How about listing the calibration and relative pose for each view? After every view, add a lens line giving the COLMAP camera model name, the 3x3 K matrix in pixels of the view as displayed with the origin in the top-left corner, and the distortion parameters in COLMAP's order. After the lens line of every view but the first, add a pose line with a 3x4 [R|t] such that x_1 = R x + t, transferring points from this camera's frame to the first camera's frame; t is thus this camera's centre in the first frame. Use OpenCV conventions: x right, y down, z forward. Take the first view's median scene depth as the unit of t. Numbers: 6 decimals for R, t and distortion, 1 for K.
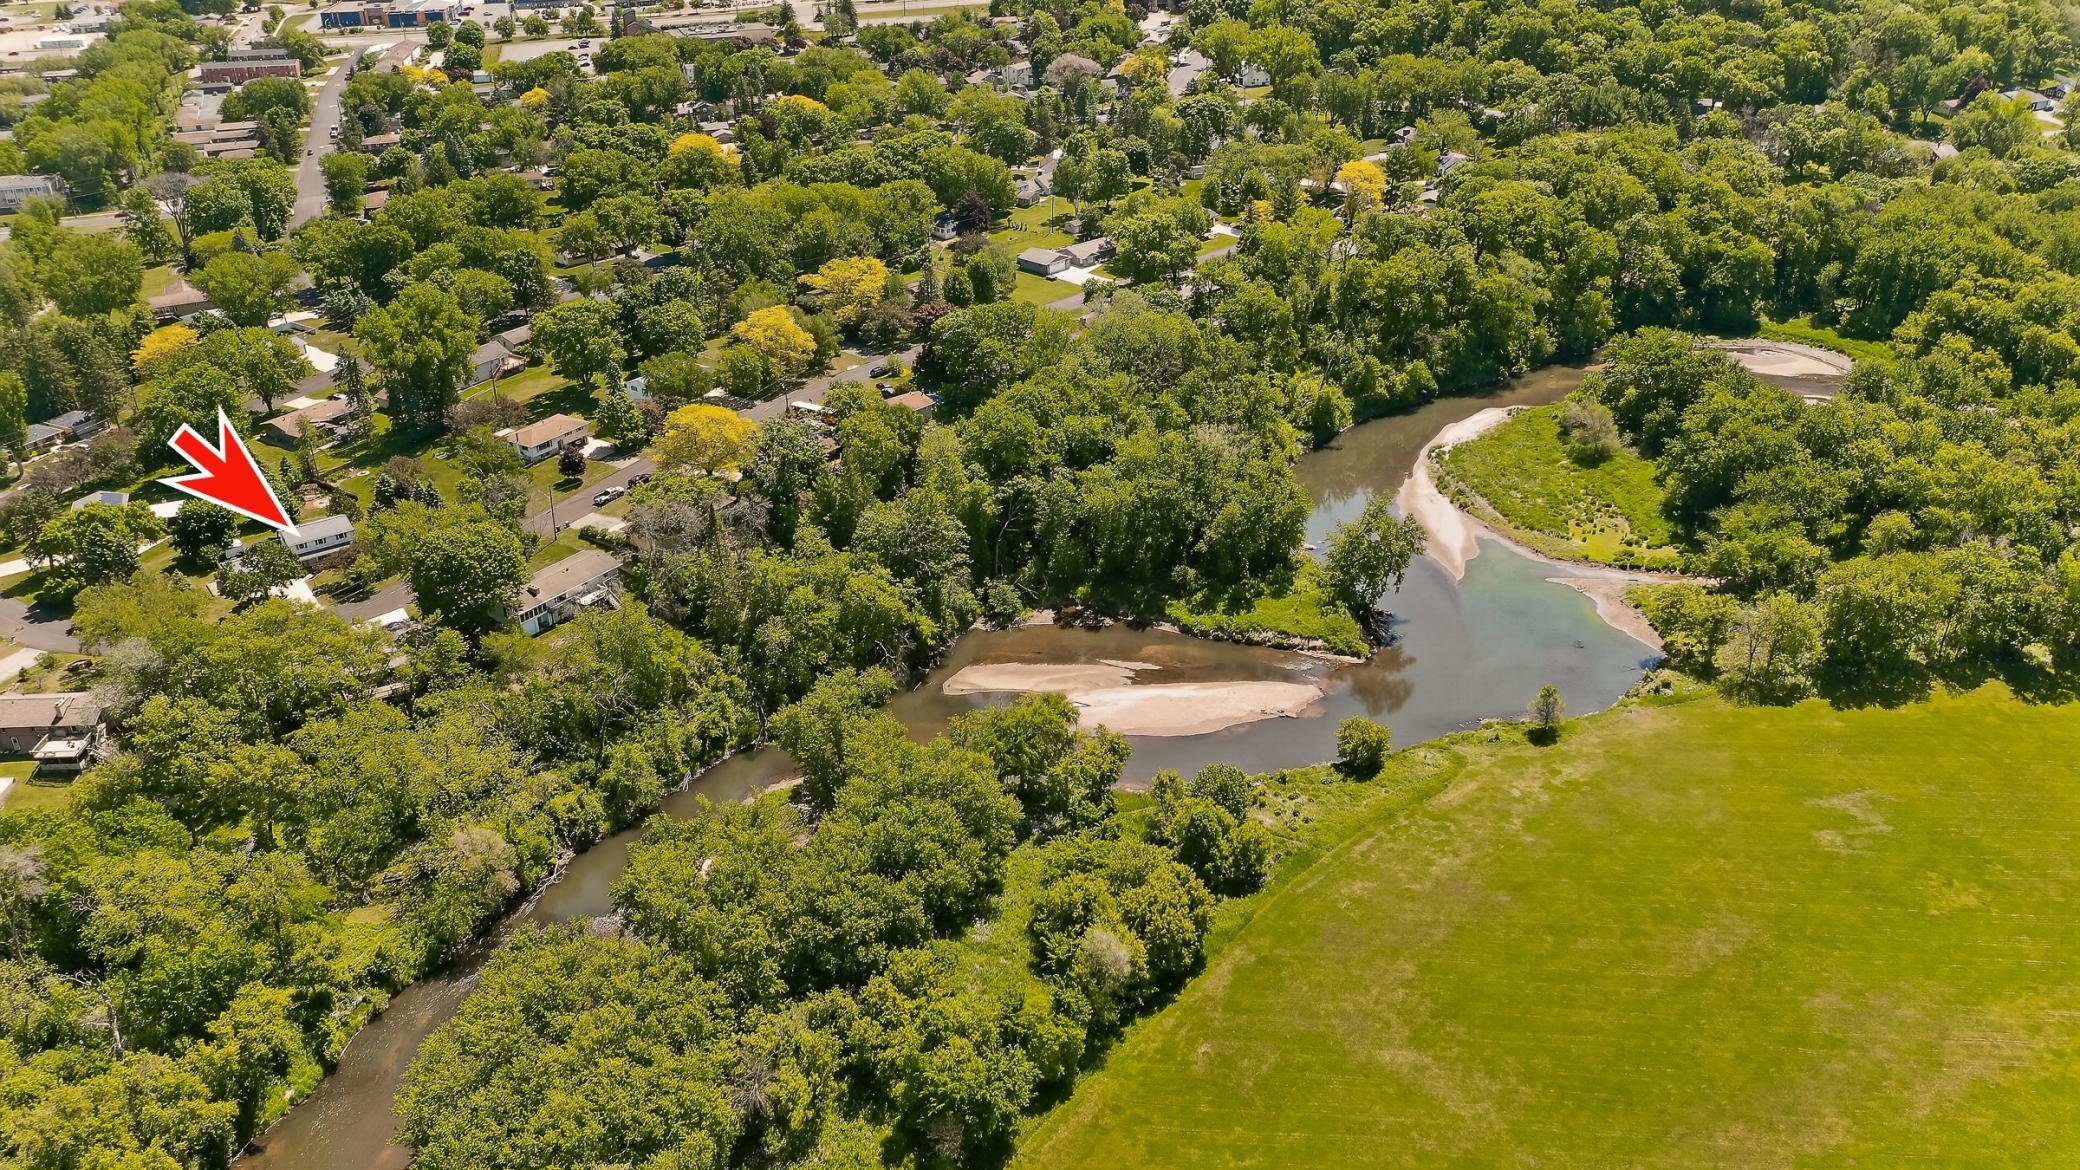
lens RADIAL K [[1611.6, 0, 1043.9], [0, 1611.6, 584.1], [0, 0, 1]] dist [-0.001164, 0.002653]
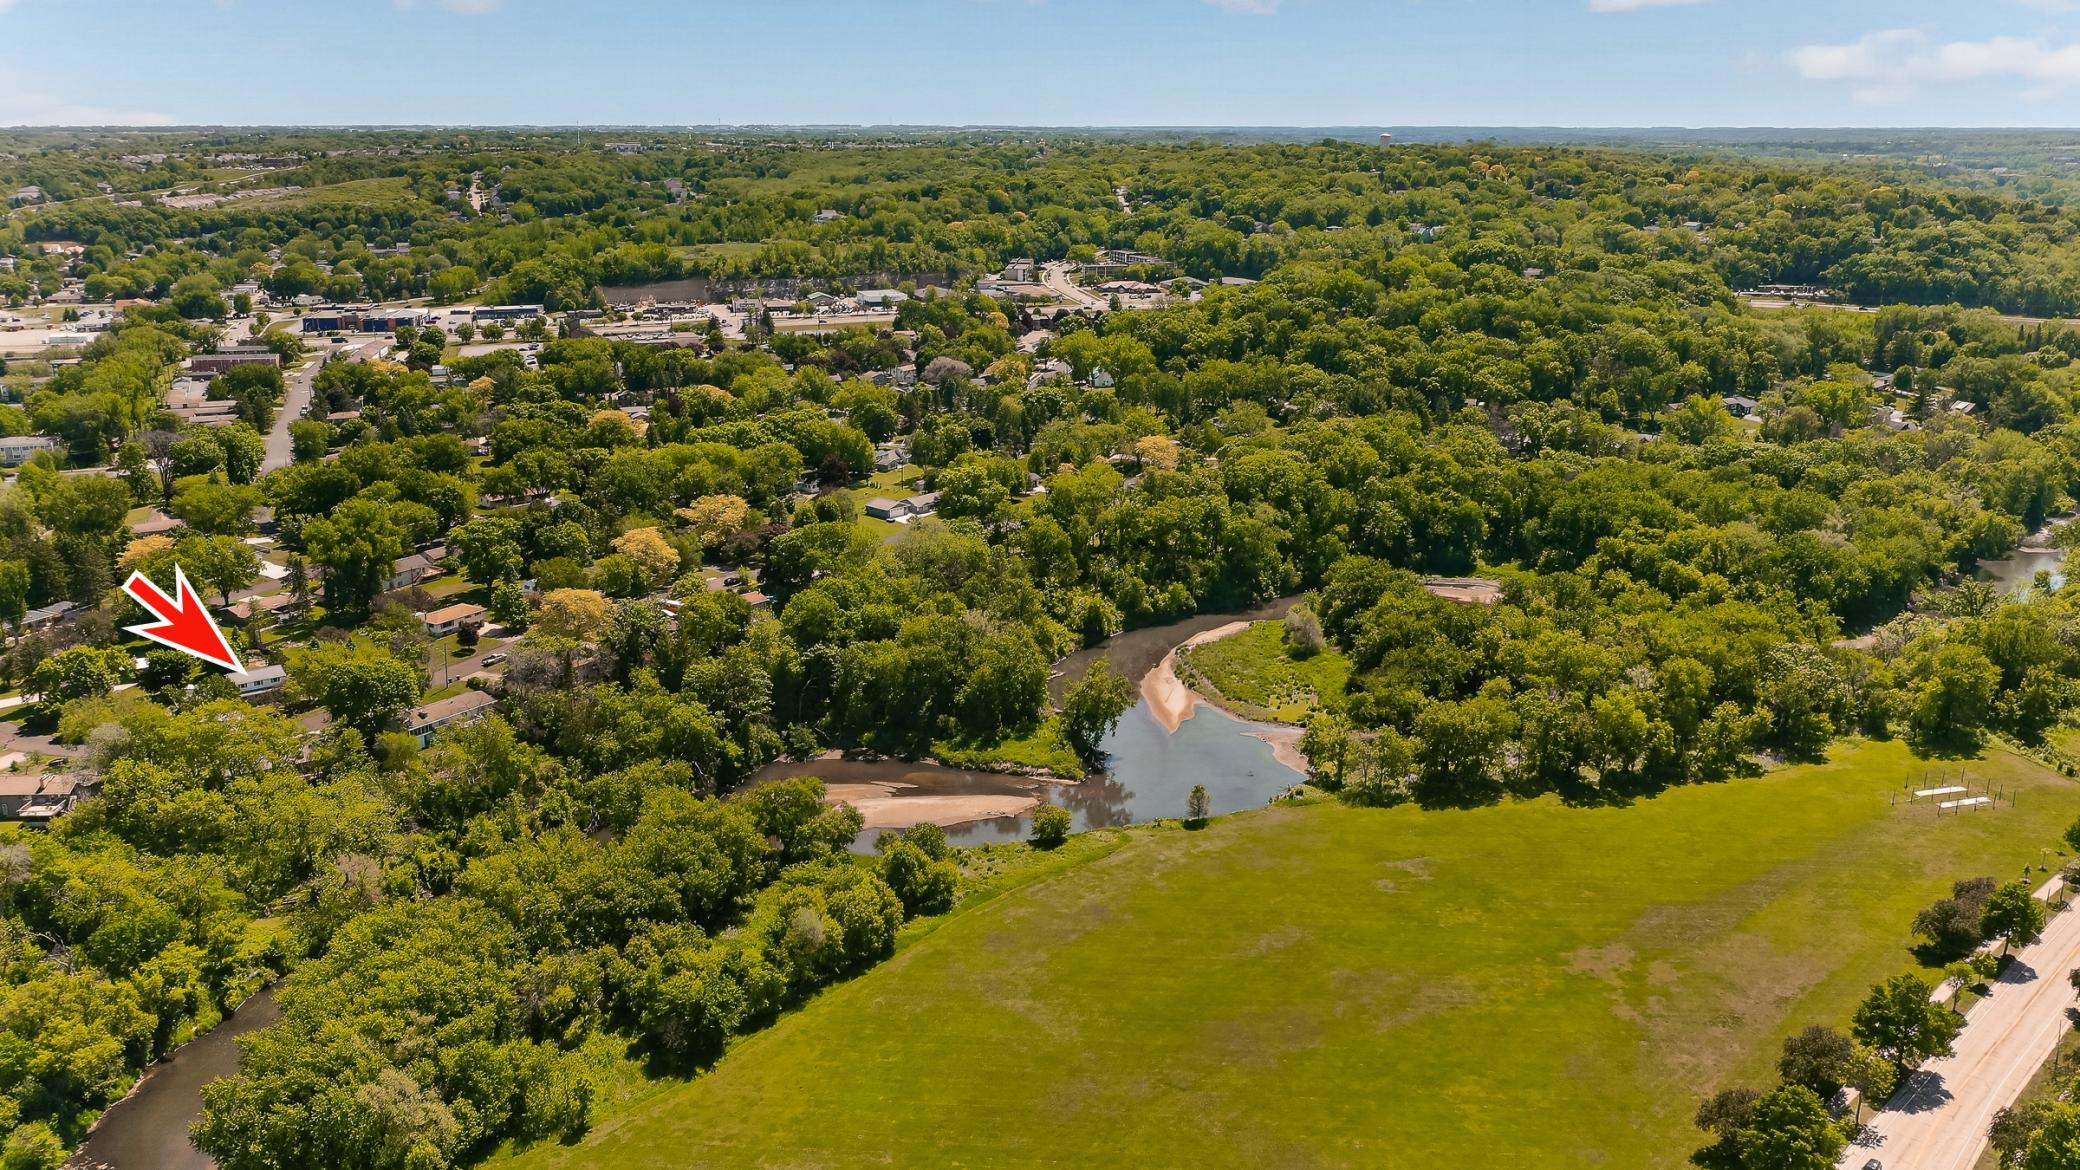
lens RADIAL K [[1611.6, 0, 1036.4], [0, 1611.6, 584.1], [0, 0, 1]] dist [-0.001164, 0.002653]
pose [[0.999624, 0.013600, 0.023808, 0.113802], [-0.008706, 0.980814, -0.194750, 0.121294], [-0.026000, 0.194469, 0.980564, -0.236805]]
